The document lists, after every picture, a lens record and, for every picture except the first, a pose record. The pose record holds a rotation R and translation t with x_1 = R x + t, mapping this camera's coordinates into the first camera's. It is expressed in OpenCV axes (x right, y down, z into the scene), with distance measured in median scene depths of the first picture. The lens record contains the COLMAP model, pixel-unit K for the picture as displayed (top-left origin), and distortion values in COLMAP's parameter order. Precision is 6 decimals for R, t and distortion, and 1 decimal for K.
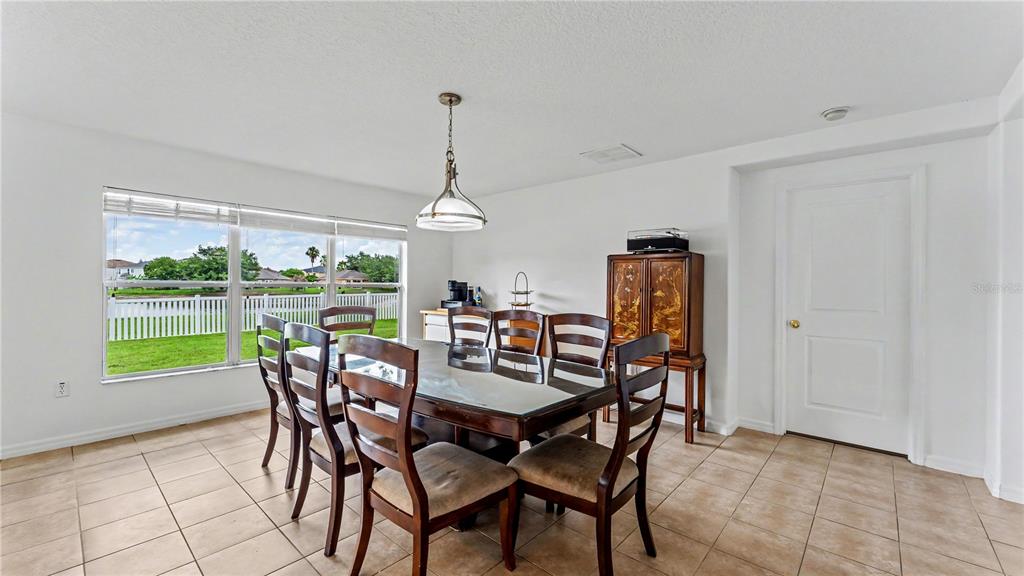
lens RADIAL K [[410.7, 0, 511.5], [0, 410.7, 285.8], [0, 0, 1]] dist [-0.000145, -0.000489]
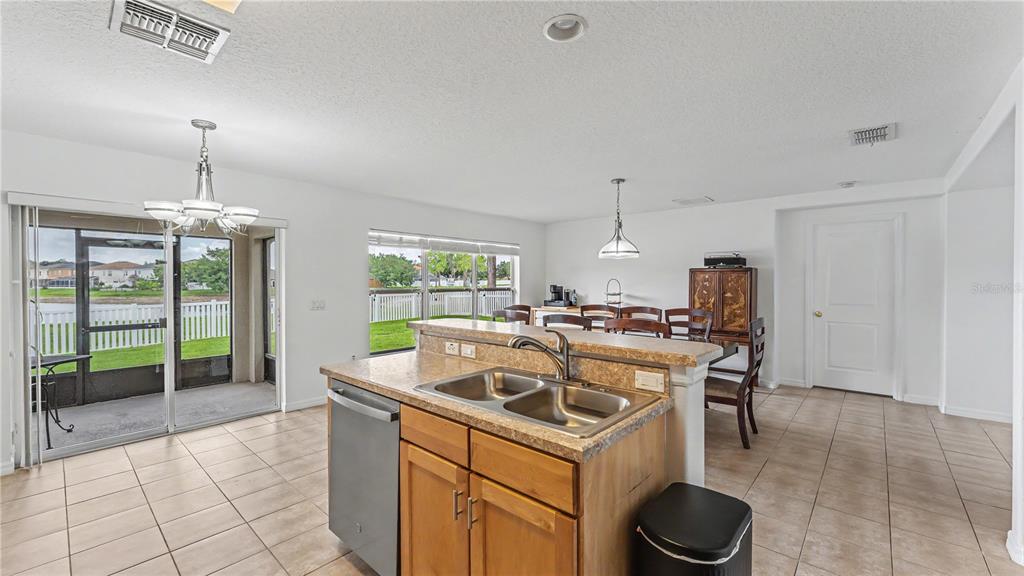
lens RADIAL K [[410.7, 0, 510.8], [0, 410.7, 287.2], [0, 0, 1]] dist [-0.000145, -0.000489]
pose [[0.999954, -0.009380, 0.002070, -0.409154], [0.009361, 0.999916, 0.008969, -0.027724], [-0.002154, -0.008950, 0.999958, -0.465759]]
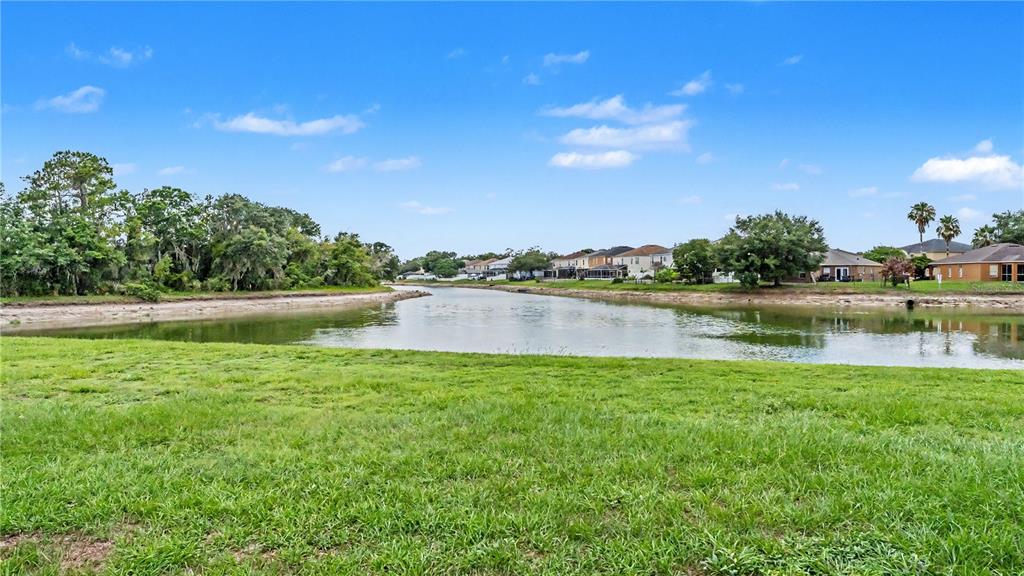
lens RADIAL K [[666.3, 0, 511.8], [0, 666.3, 284.5], [0, 0, 1]] dist [0.002813, -0.000649]
pose [[0.549650, 0.002857, -0.835390, -2.305495], [0.005305, 0.999962, 0.006911, 0.011627], [0.835378, -0.008230, 0.549614, 3.650189]]
